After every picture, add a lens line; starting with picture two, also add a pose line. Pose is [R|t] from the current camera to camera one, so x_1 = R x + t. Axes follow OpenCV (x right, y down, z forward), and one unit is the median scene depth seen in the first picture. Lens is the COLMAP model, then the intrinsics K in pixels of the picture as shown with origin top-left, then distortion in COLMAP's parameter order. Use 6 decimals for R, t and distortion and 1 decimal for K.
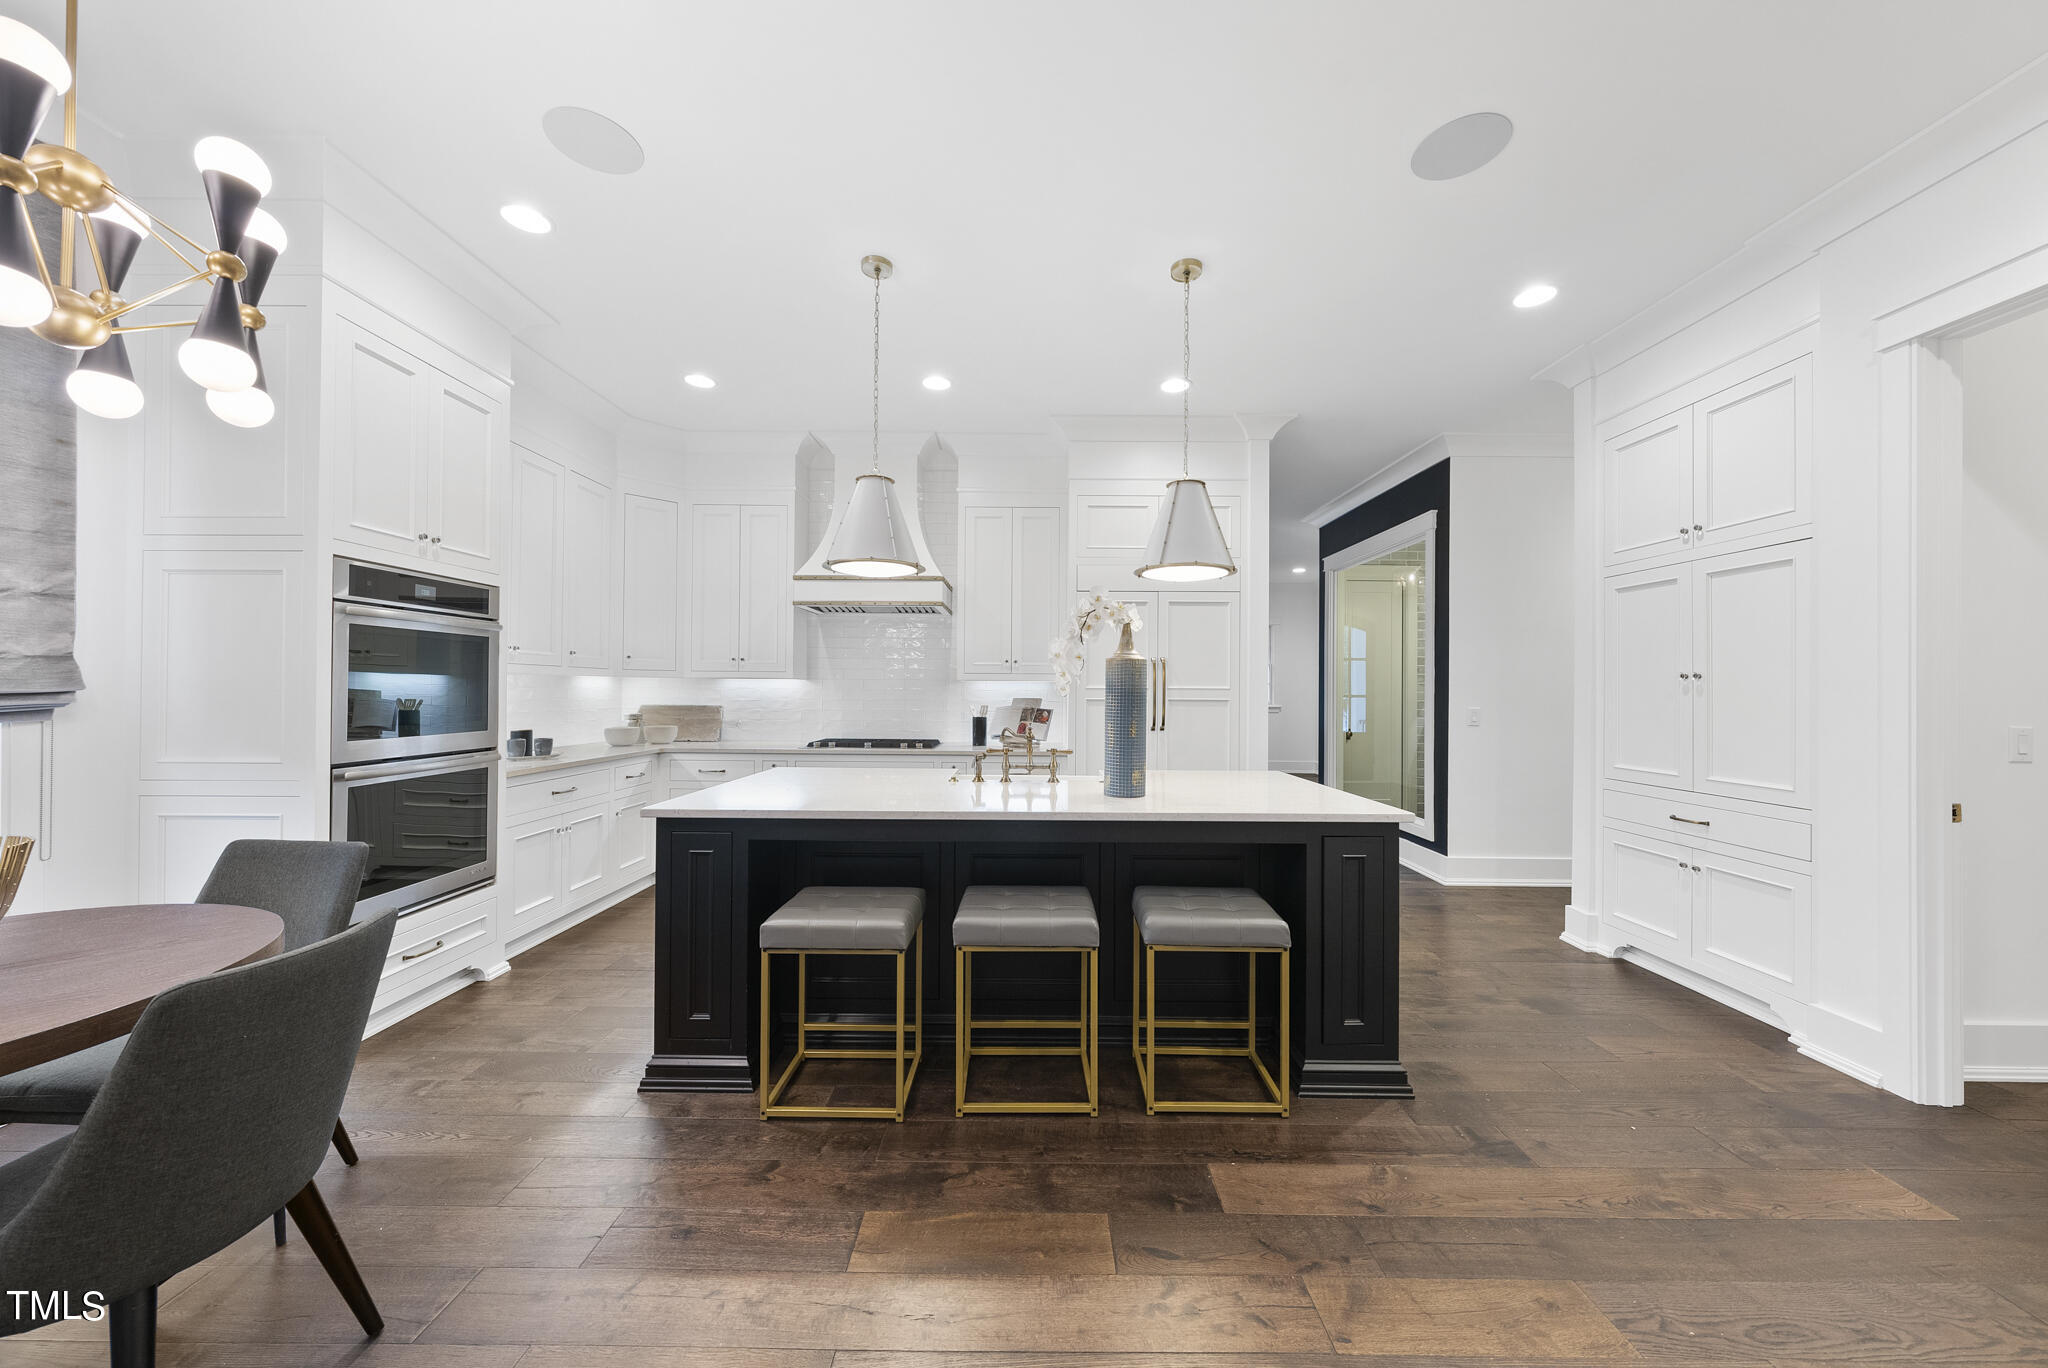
lens RADIAL K [[696.8, 0, 1009.2], [0, 696.8, 685.3], [0, 0, 1]] dist [-0.001108, 0.000240]
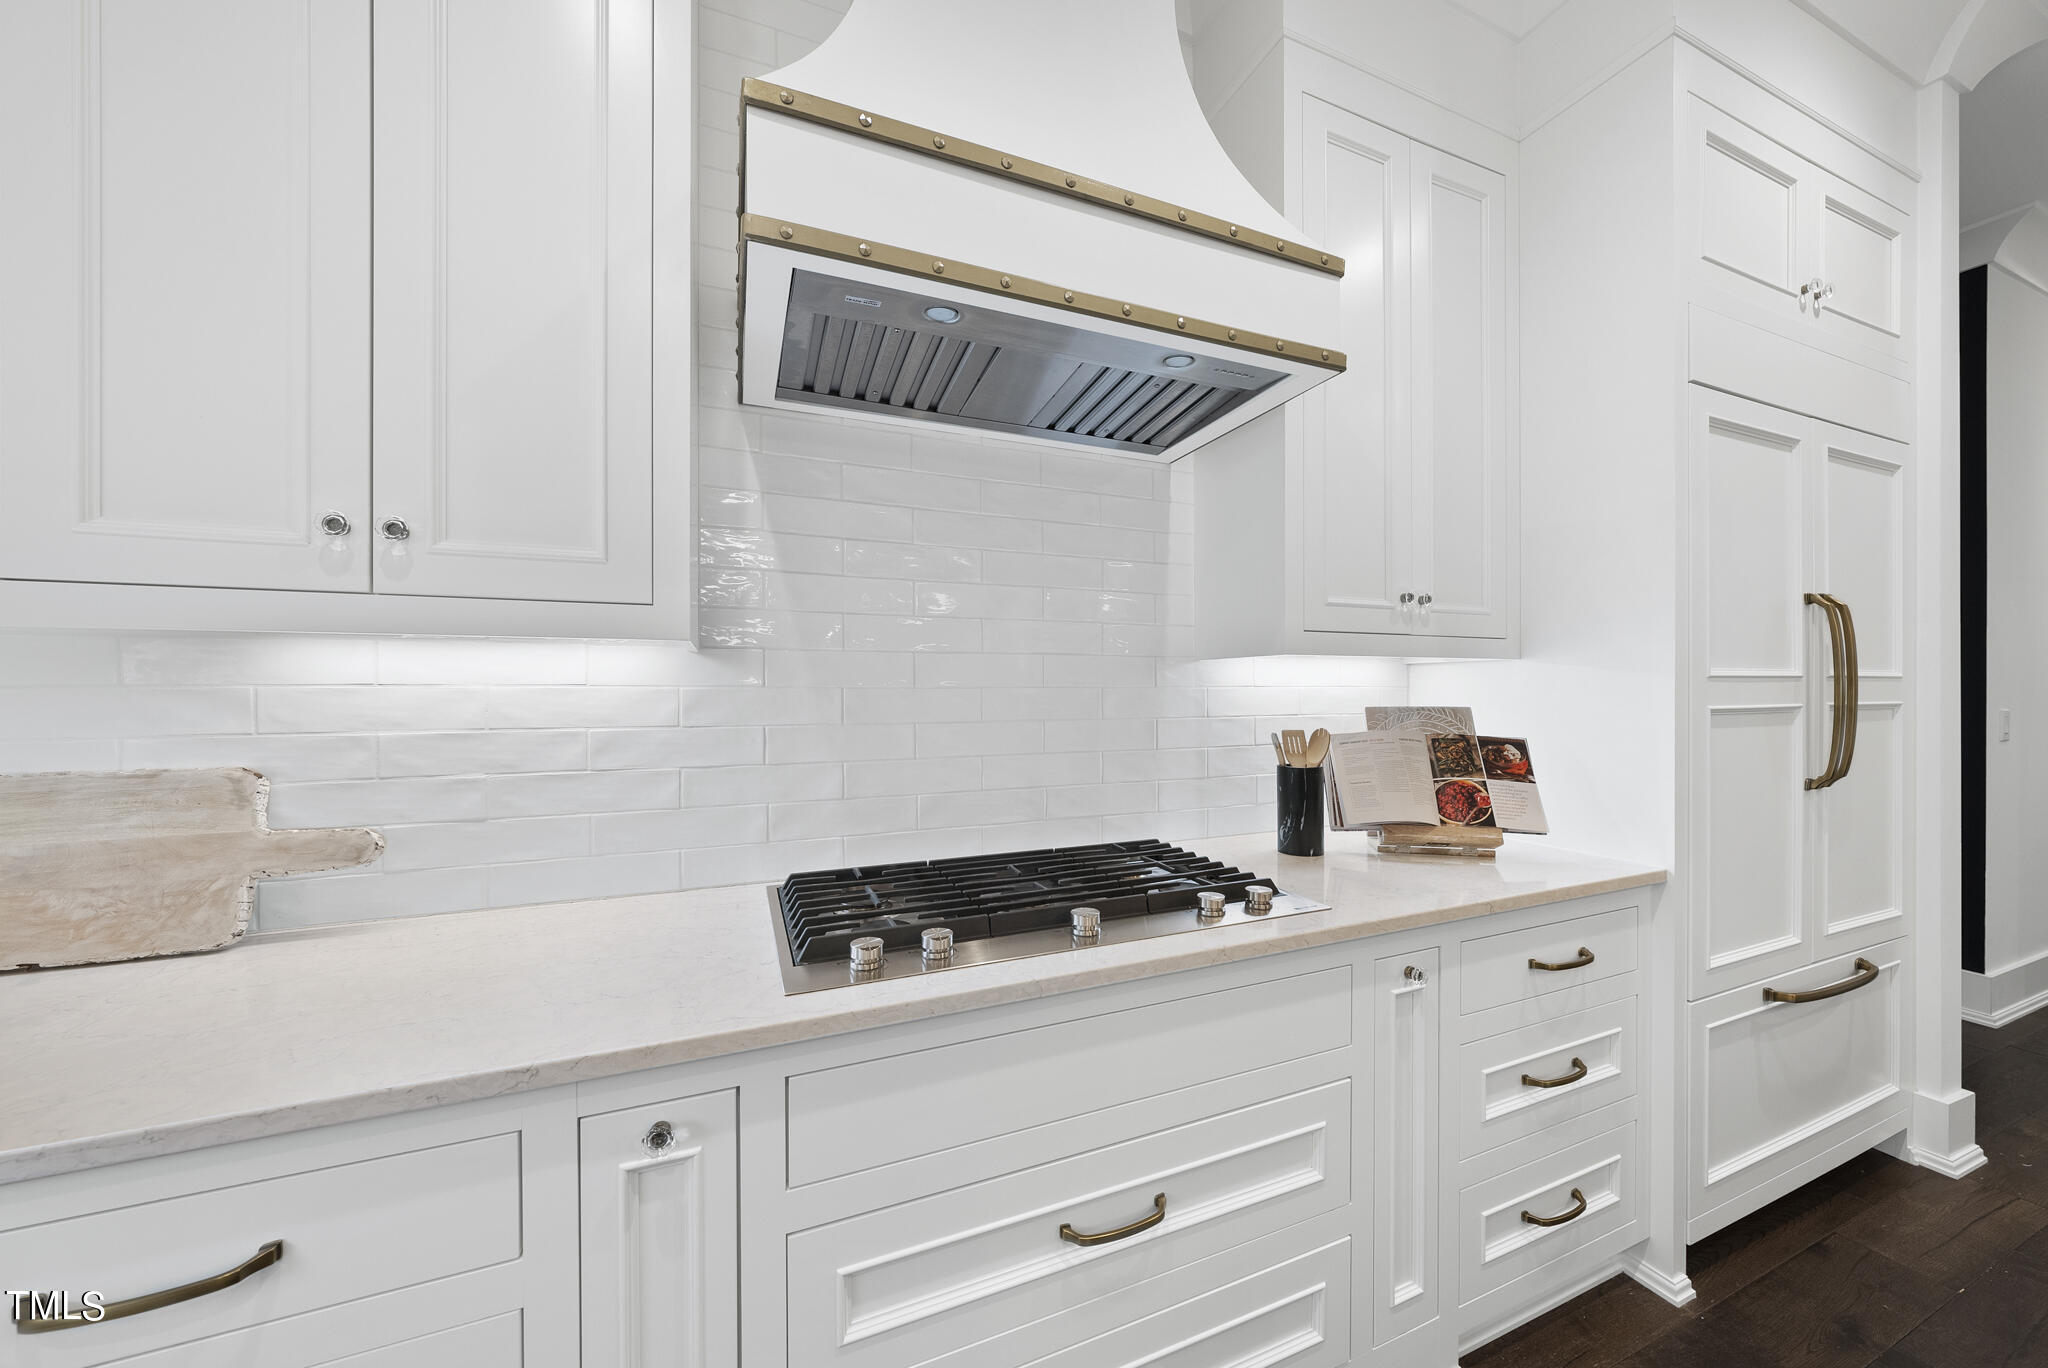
lens RADIAL K [[696.8, 0, 1014.7], [0, 696.8, 695.7], [0, 0, 1]] dist [-0.001108, 0.000240]
pose [[0.921186, -0.010010, 0.388993, -0.515280], [0.010512, 0.999944, 0.000838, 0.017359], [-0.388980, 0.003317, 0.921240, 1.299424]]
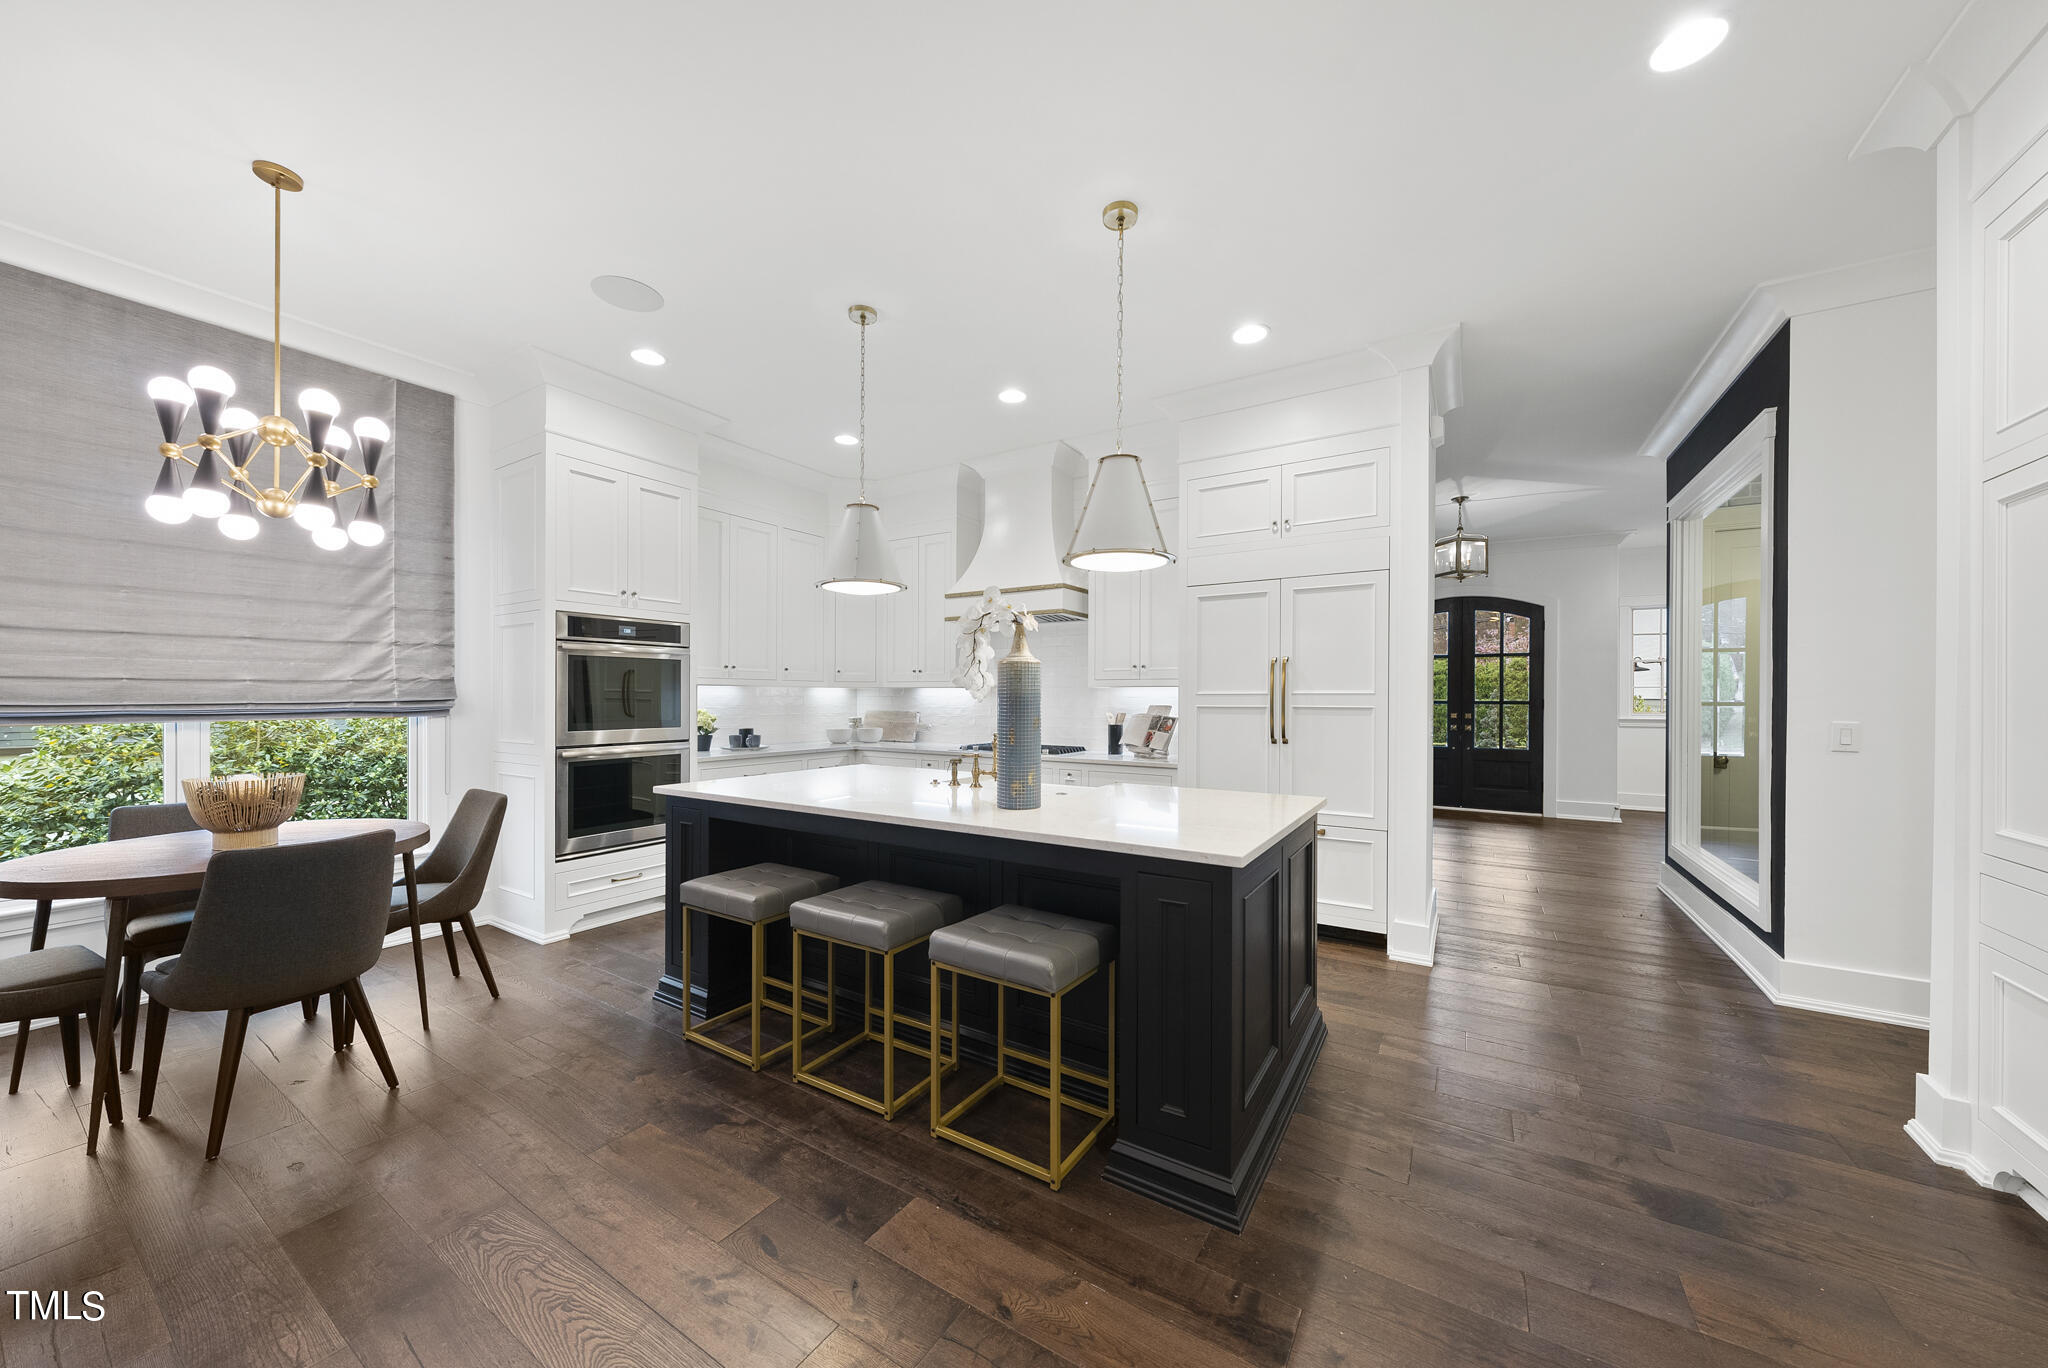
lens RADIAL K [[696.8, 0, 1022.9], [0, 696.8, 696.4], [0, 0, 1]] dist [-0.001108, 0.000240]
pose [[0.853791, -0.005668, -0.520586, 0.610782], [0.006933, 0.999976, 0.000484, 0.007912], [0.520570, -0.004023, 0.853809, 0.186313]]
